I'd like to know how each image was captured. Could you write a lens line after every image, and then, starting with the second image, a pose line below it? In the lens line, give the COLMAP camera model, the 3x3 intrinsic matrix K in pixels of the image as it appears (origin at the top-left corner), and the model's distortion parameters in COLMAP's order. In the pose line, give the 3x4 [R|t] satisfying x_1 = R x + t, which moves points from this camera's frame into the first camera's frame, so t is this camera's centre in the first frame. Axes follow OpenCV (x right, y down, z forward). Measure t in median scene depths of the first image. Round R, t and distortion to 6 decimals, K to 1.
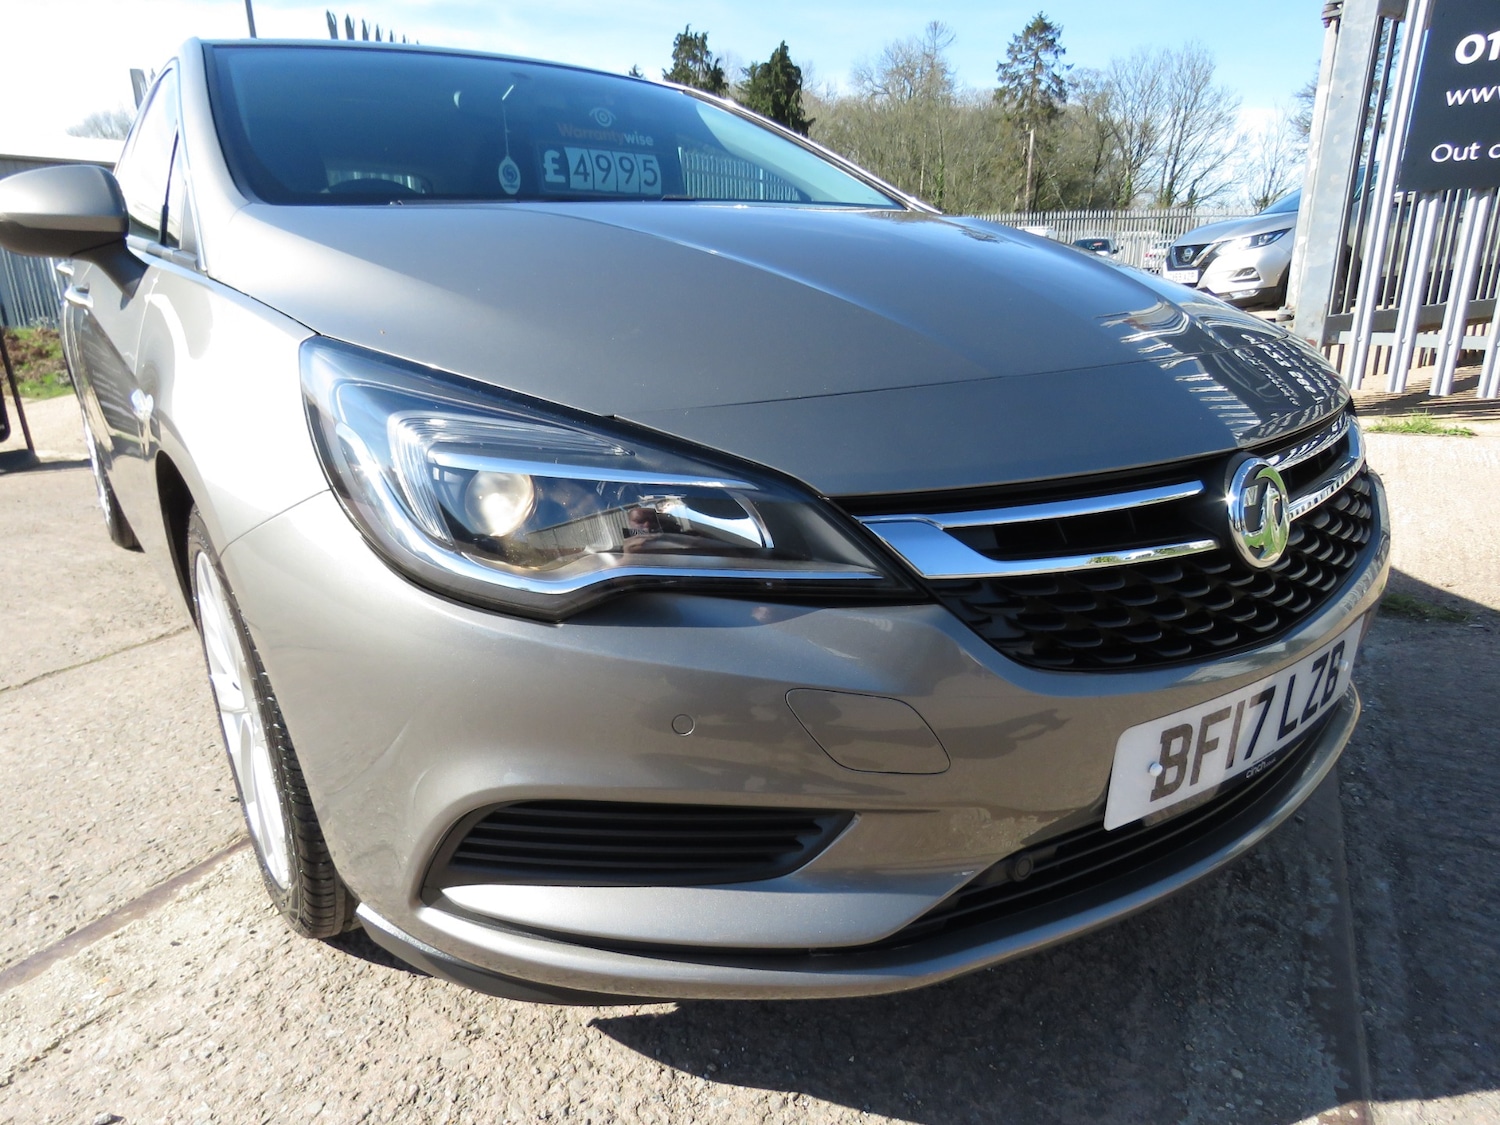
lens RADIAL K [[978.9, 0, 732.3], [0, 978.9, 571.4], [0, 0, 1]] dist [-0.013319, 0.015678]
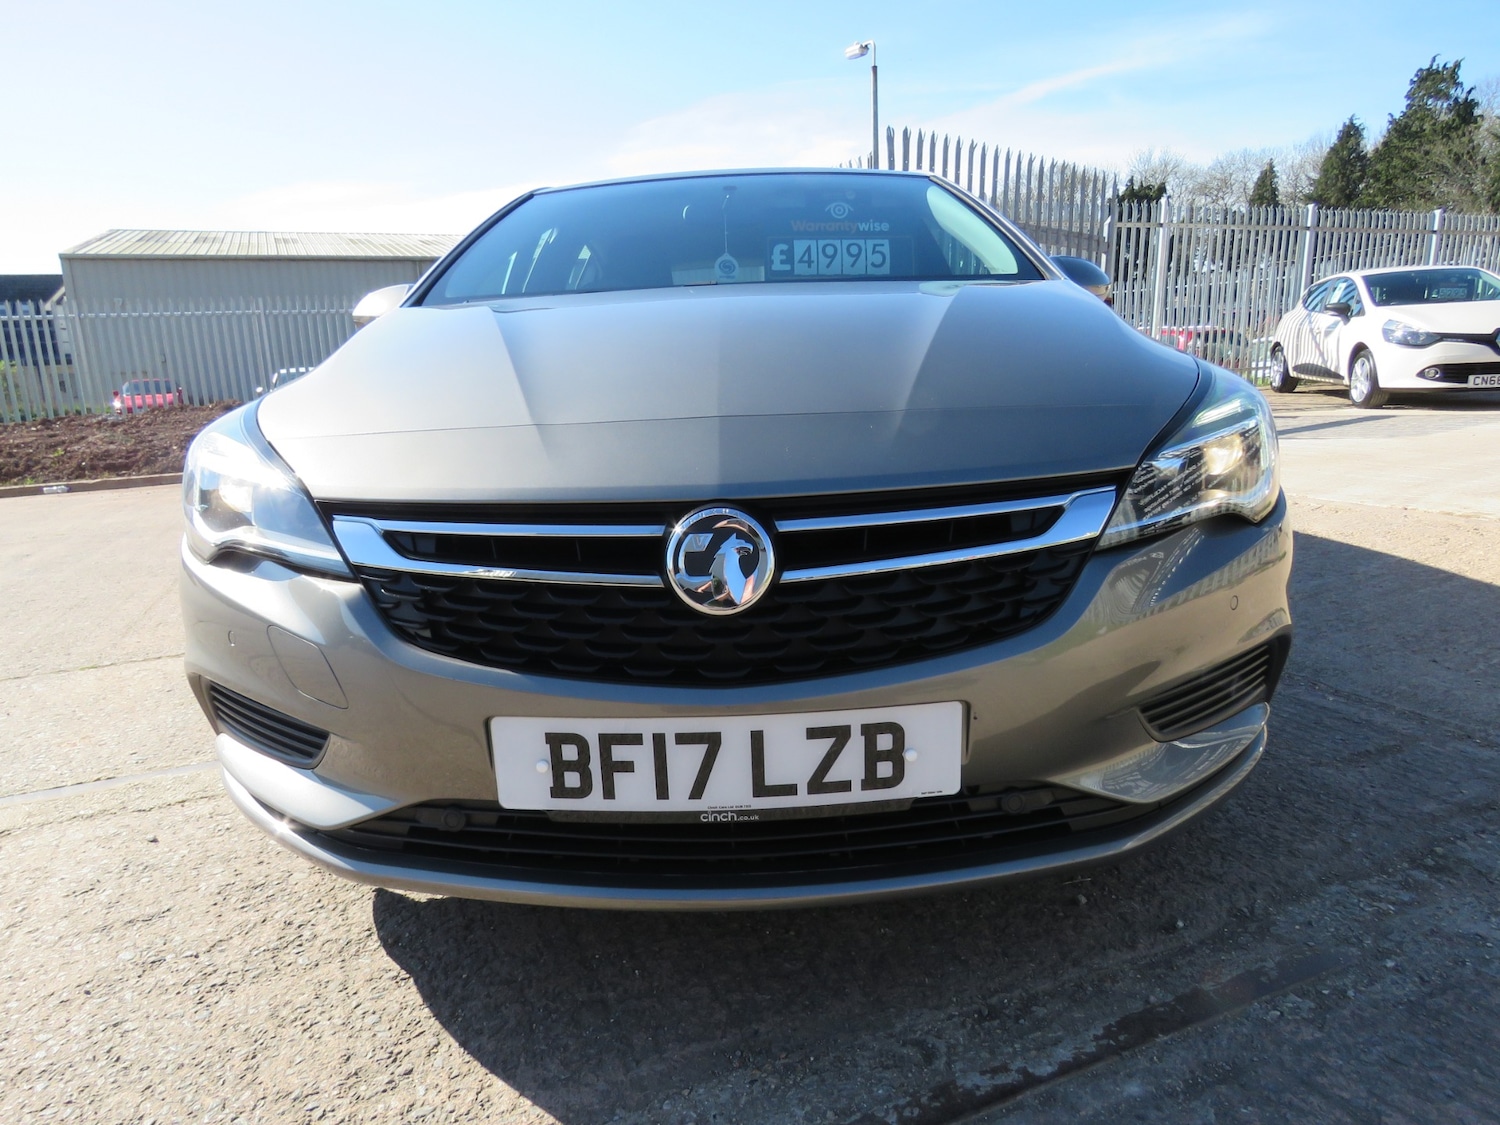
lens RADIAL K [[978.9, 0, 727.3], [0, 978.9, 579.9], [0, 0, 1]] dist [-0.013319, 0.015678]
pose [[0.800723, 0.120315, -0.586828, 0.629297], [-0.158589, 0.987246, -0.013983, -0.015043], [0.577661, 0.104261, 0.809591, 0.085580]]
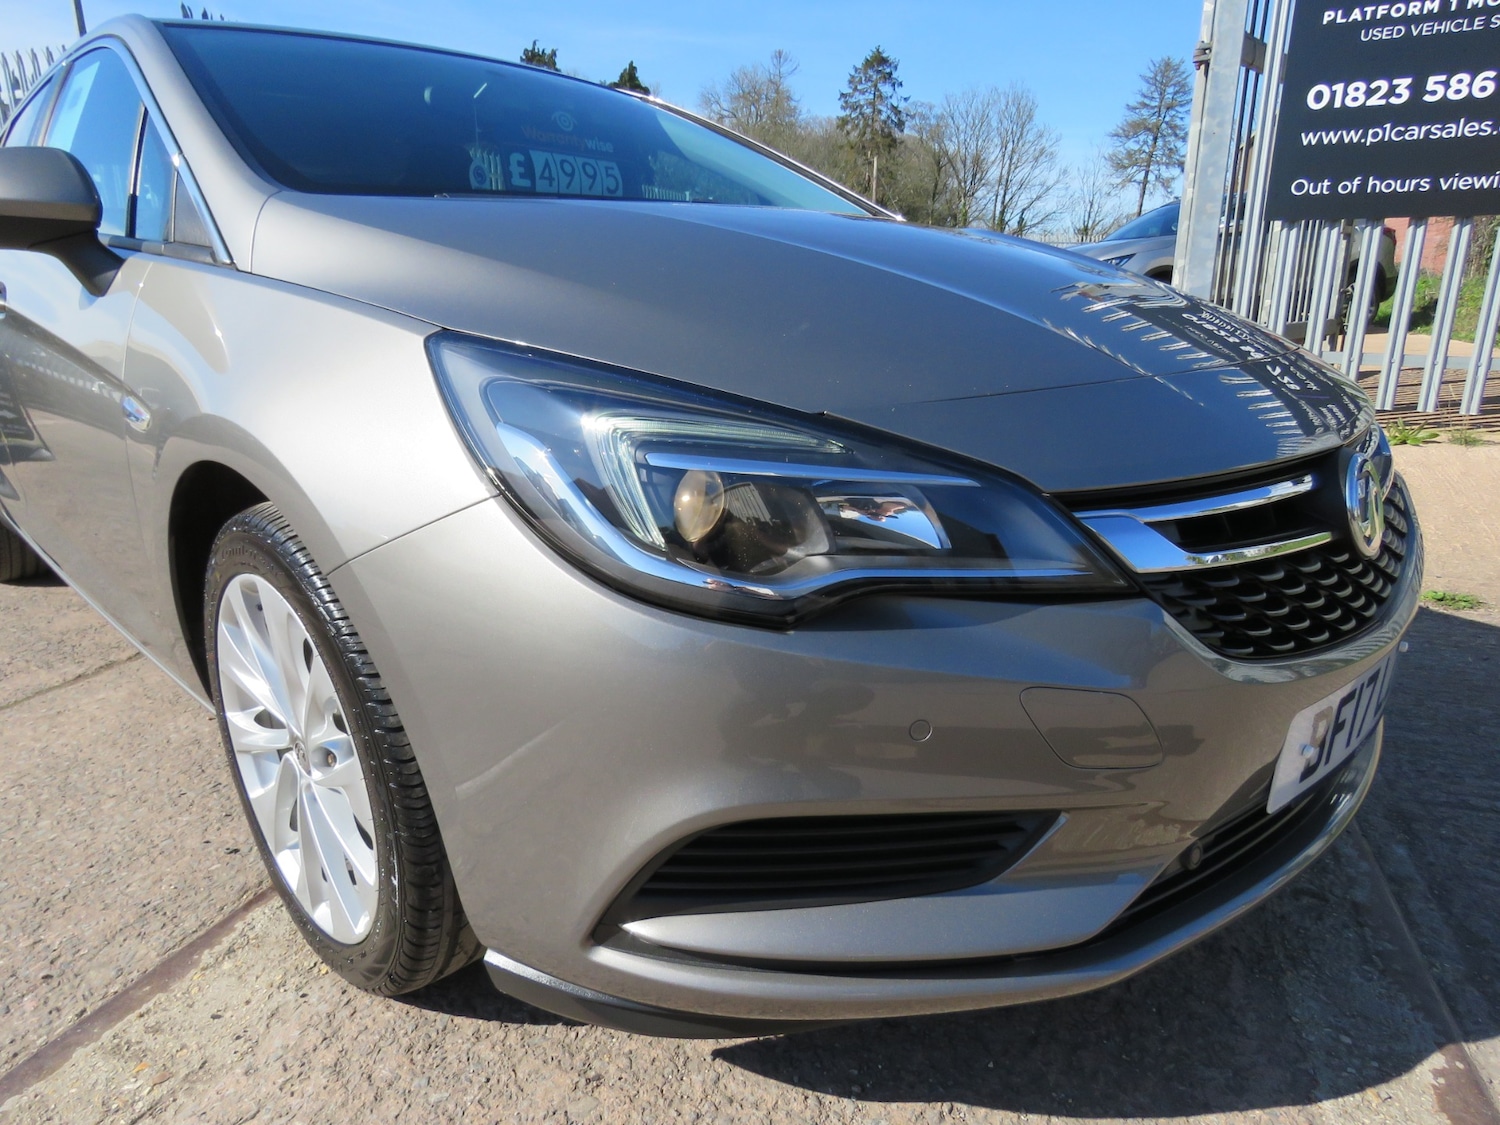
lens RADIAL K [[978.9, 0, 741.1], [0, 978.9, 567.9], [0, 0, 1]] dist [-0.013319, 0.015678]
pose [[0.988013, -0.029591, 0.151506, -0.159017], [0.032723, 0.999298, -0.018224, 0.003821], [-0.150860, 0.022964, 0.988288, 0.029641]]
